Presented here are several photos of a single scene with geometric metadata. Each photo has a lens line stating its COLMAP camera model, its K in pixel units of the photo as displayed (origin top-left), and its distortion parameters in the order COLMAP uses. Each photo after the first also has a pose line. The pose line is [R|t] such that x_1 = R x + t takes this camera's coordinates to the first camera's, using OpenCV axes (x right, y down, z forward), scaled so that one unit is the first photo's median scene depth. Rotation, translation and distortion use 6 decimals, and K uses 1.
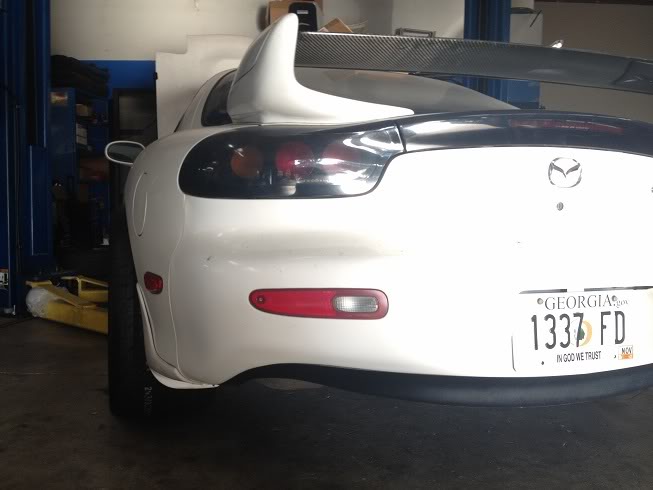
lens RADIAL K [[620.9, 0, 326.5], [0, 620.9, 245.0], [0, 0, 1]] dist [0.088554, -0.180905]
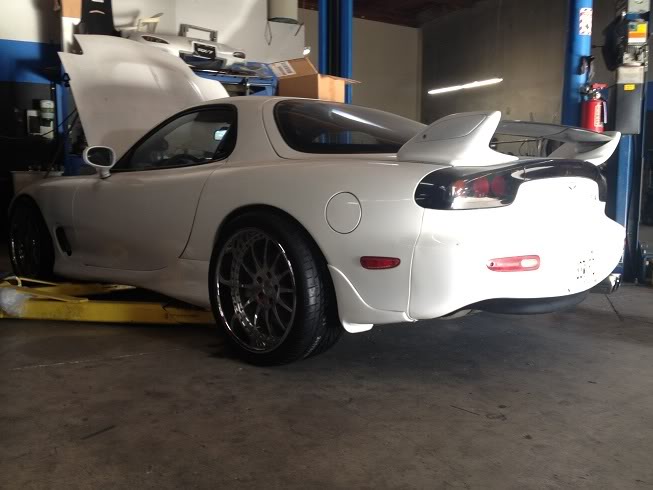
lens RADIAL K [[620.9, 0, 326.5], [0, 620.9, 245.0], [0, 0, 1]] dist [0.088554, -0.180905]
pose [[0.876607, -0.061895, 0.477210, -0.465455], [0.044403, 0.997867, 0.047860, -0.026959], [-0.479155, -0.020765, 0.877485, -0.132260]]
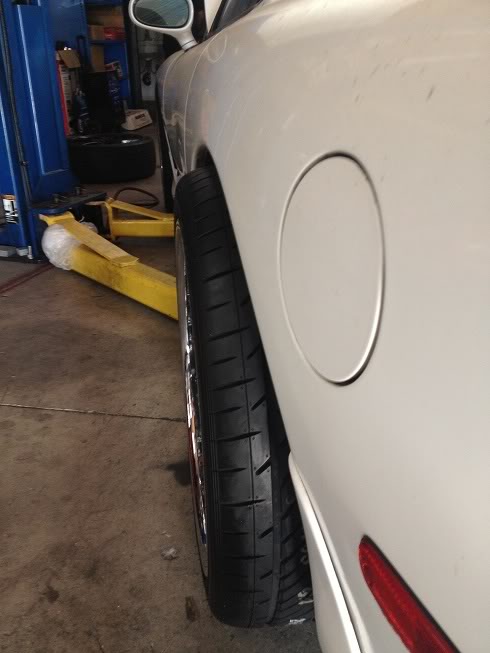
lens RADIAL K [[620.9, 0, 245.0], [0, 620.9, 326.5], [0, 0, 1]] dist [0.088554, -0.180905]
pose [[0.987520, 0.033117, -0.153971, -0.127979], [0.021930, 0.939203, 0.342661, -0.061906], [0.155958, -0.341761, 0.926756, 0.320053]]
